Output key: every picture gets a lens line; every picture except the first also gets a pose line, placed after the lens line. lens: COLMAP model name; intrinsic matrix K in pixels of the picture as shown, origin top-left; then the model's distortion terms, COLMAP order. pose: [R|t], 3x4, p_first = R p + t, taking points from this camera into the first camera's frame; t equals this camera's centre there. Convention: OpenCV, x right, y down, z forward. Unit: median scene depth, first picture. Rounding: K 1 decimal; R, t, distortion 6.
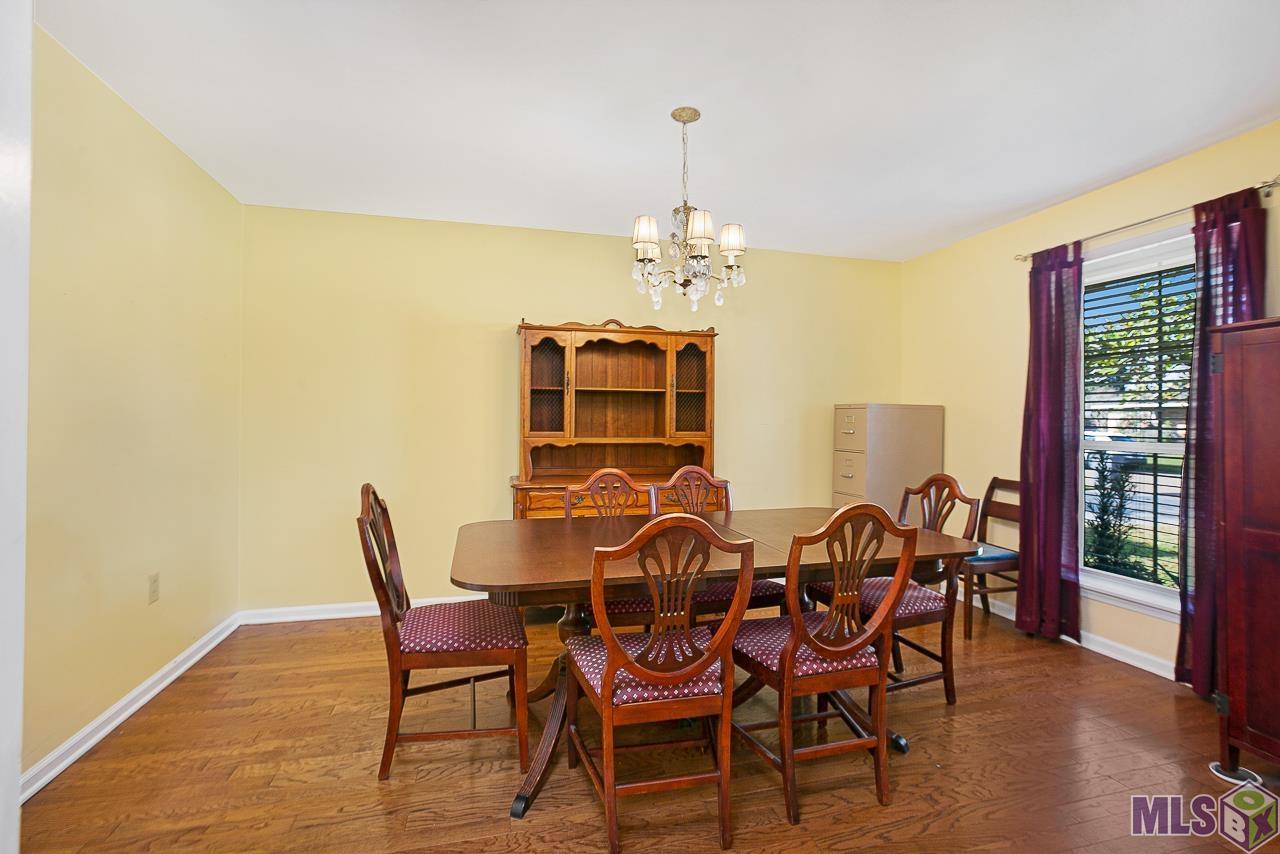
lens RADIAL K [[587.4, 0, 640.0], [0, 587.4, 427.0], [0, 0, 1]] dist [-0.033322, 0.010182]
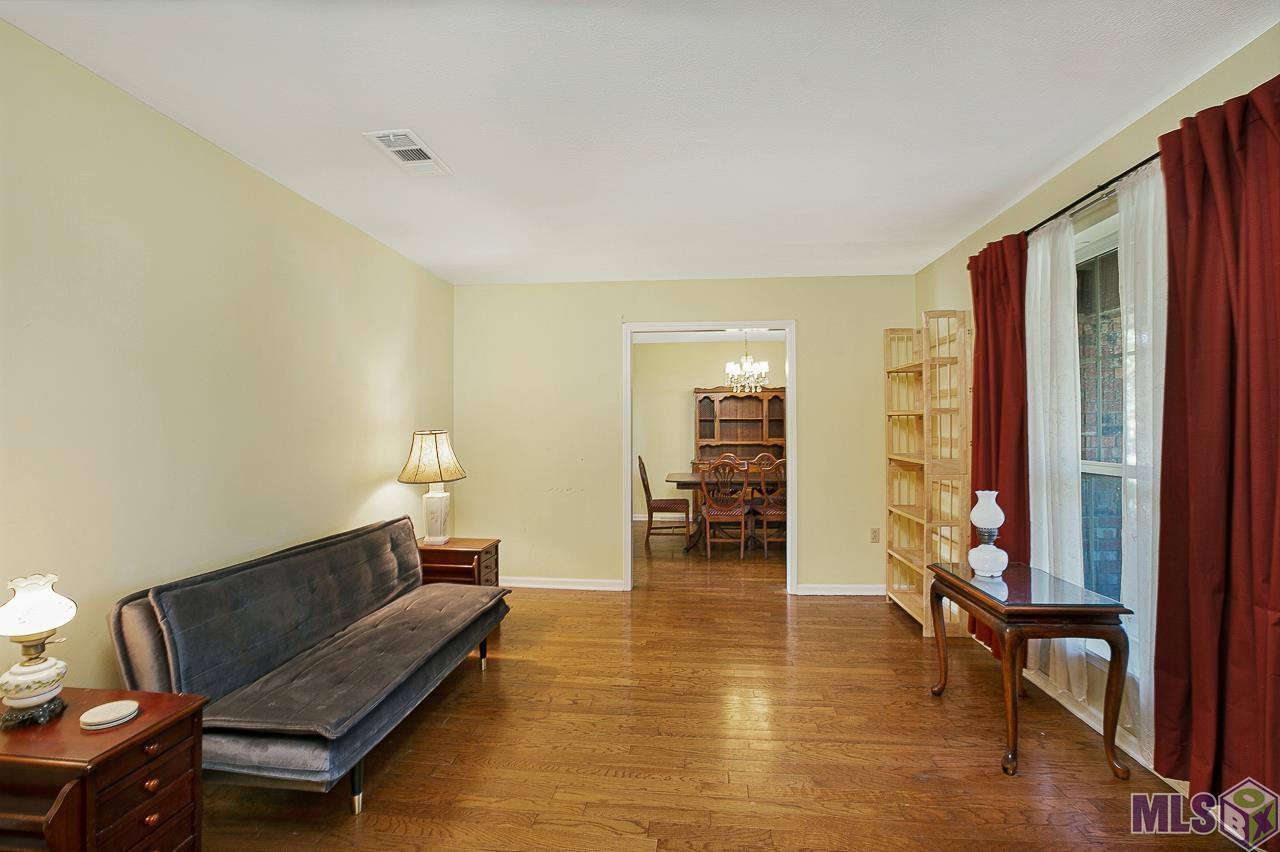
lens RADIAL K [[587.4, 0, 640.0], [0, 587.4, 426.0], [0, 0, 1]] dist [-0.033322, 0.010182]
pose [[0.936370, -0.020733, -0.350401, 0.367234], [0.015196, 0.999713, -0.018546, -0.002944], [0.350685, 0.012041, 0.936416, -1.110061]]
